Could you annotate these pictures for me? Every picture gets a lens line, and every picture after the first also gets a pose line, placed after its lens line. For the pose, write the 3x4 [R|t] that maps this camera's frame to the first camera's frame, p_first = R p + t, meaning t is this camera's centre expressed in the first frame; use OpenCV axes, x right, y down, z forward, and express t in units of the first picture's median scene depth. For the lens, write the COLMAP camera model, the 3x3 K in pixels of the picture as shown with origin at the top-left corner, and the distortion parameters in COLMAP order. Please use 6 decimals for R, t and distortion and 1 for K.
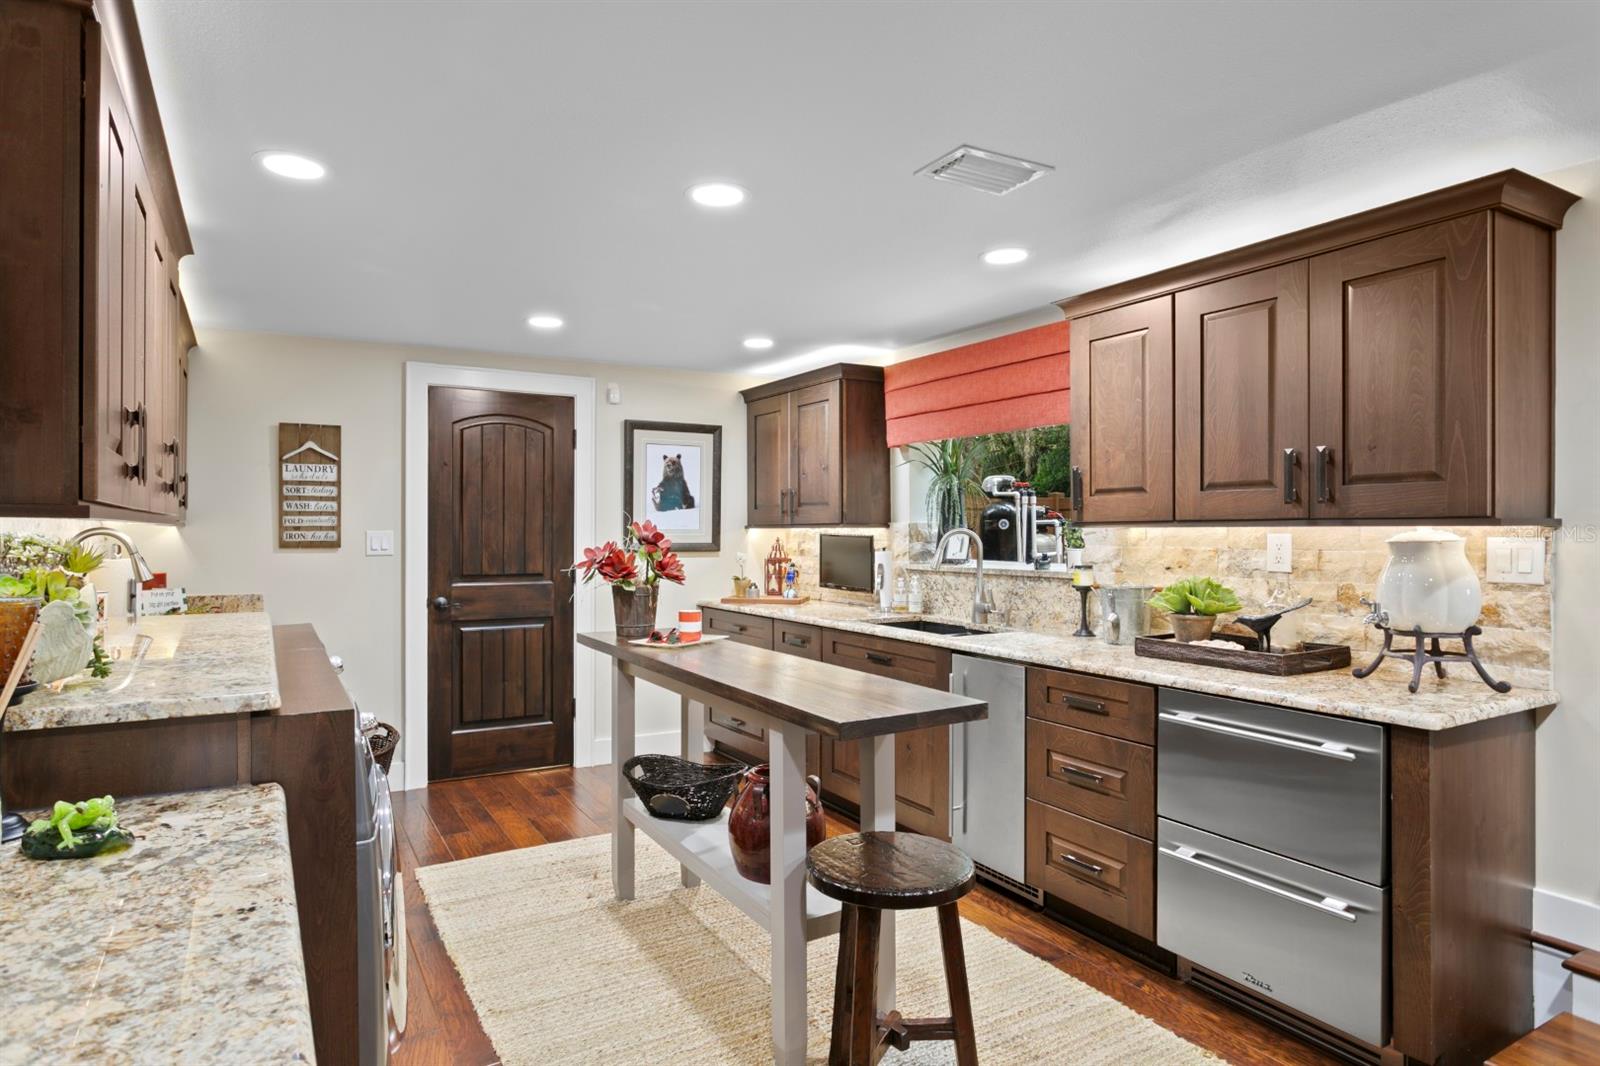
lens RADIAL K [[908.0, 0, 798.4], [0, 908.0, 530.5], [0, 0, 1]] dist [-0.015791, 0.004701]
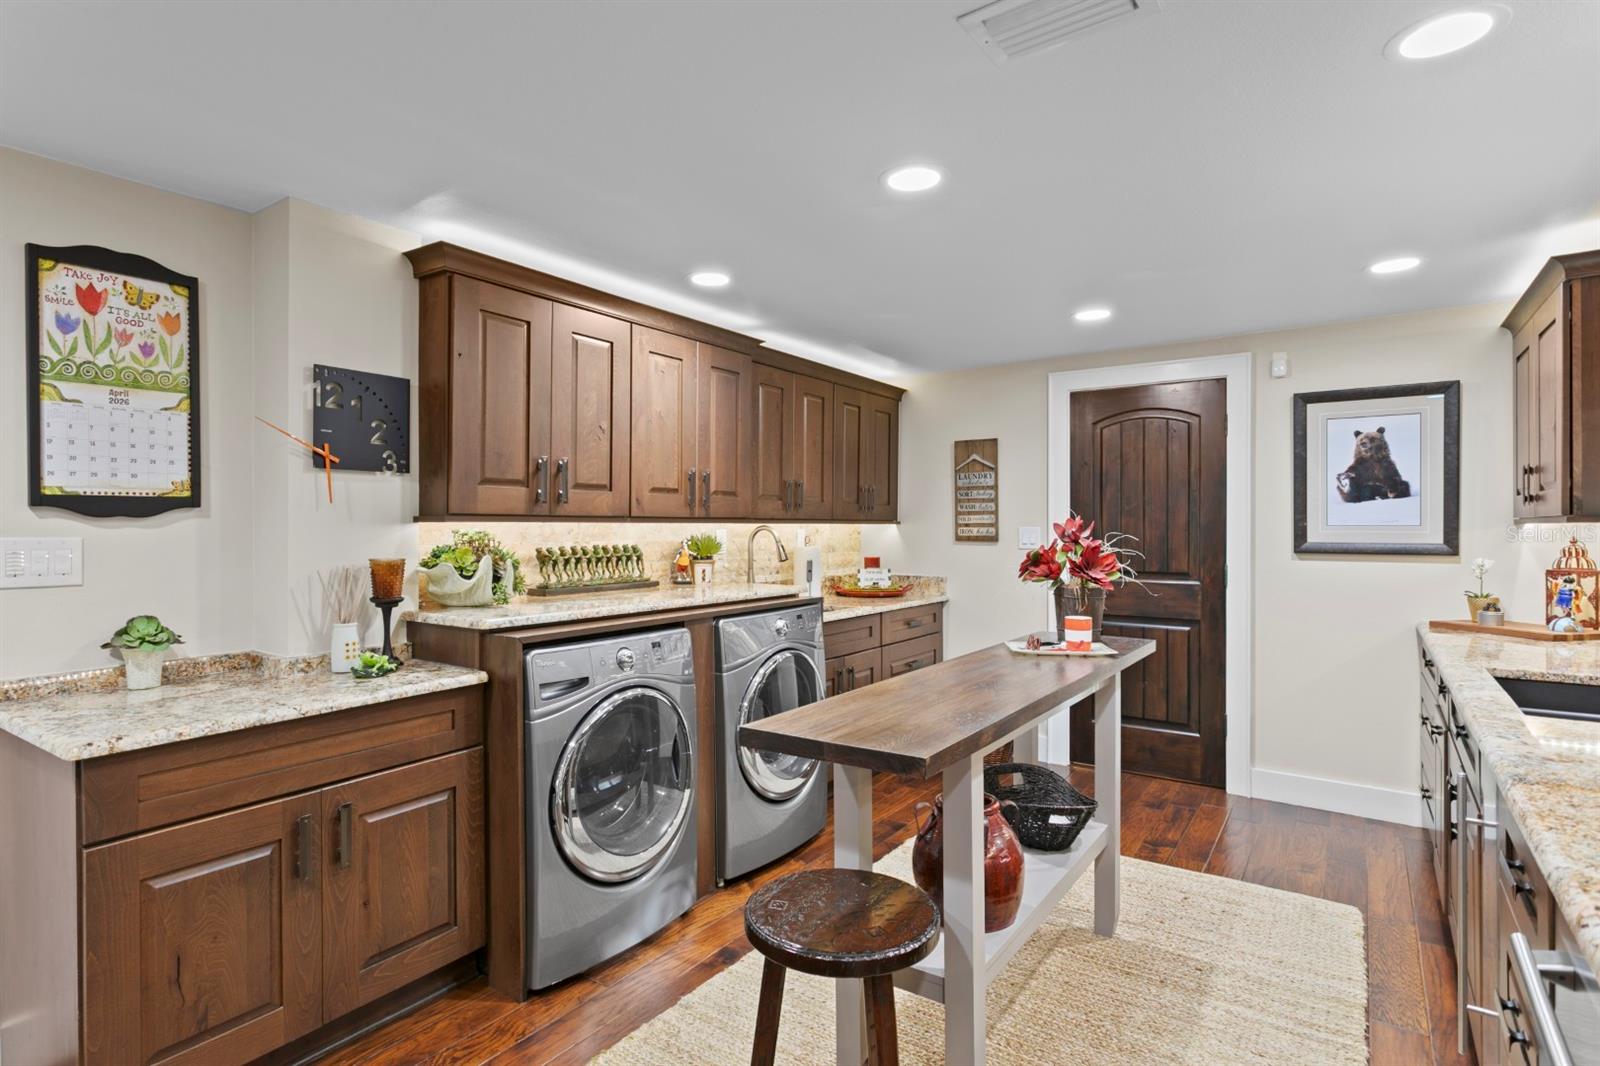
lens RADIAL K [[836.6, 0, 758.0], [0, 836.6, 519.6], [0, 0, 1]] dist [-0.030535, 0.018654]
pose [[0.377788, -0.007941, -0.925858, 0.394440], [0.000967, 0.999966, -0.008182, -0.001053], [0.925891, 0.002196, 0.377783, 0.307847]]
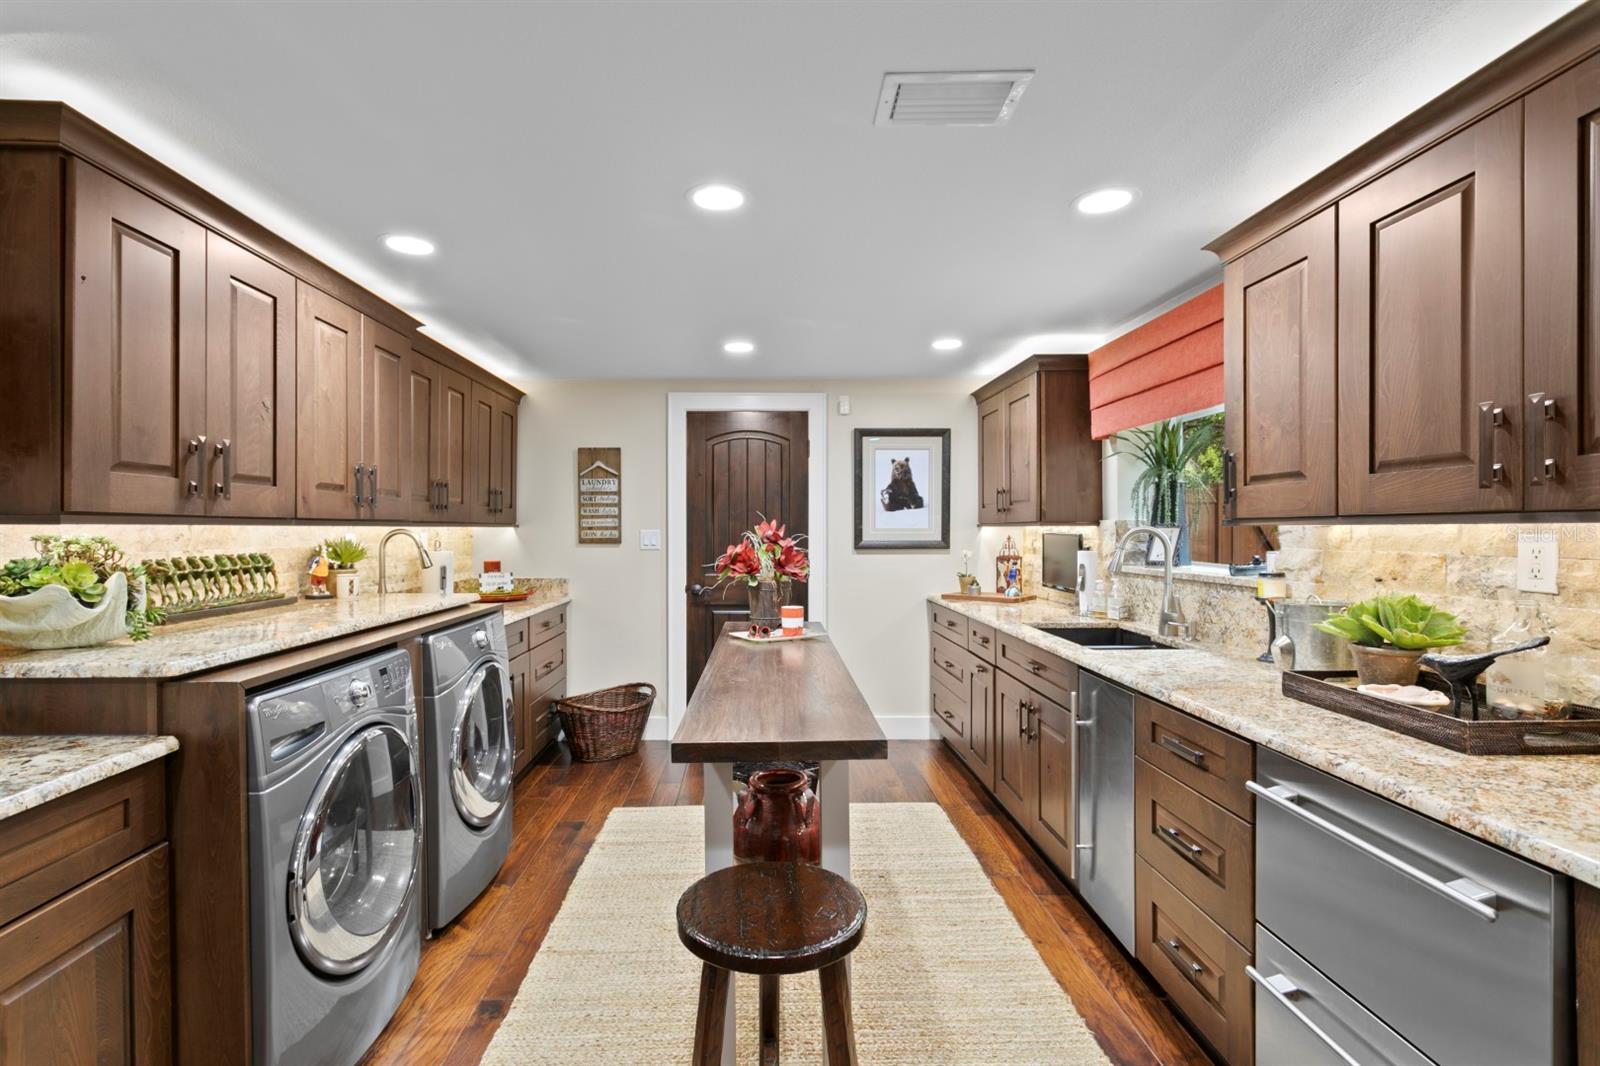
lens RADIAL K [[771.8, 0, 783.9], [0, 771.8, 528.6], [0, 0, 1]] dist [-0.003922, 0.001188]
pose [[0.869522, -0.002584, -0.493888, 0.237364], [0.003187, 0.999995, 0.000380, -0.001530], [0.493885, -0.001904, 0.869525, 0.172805]]
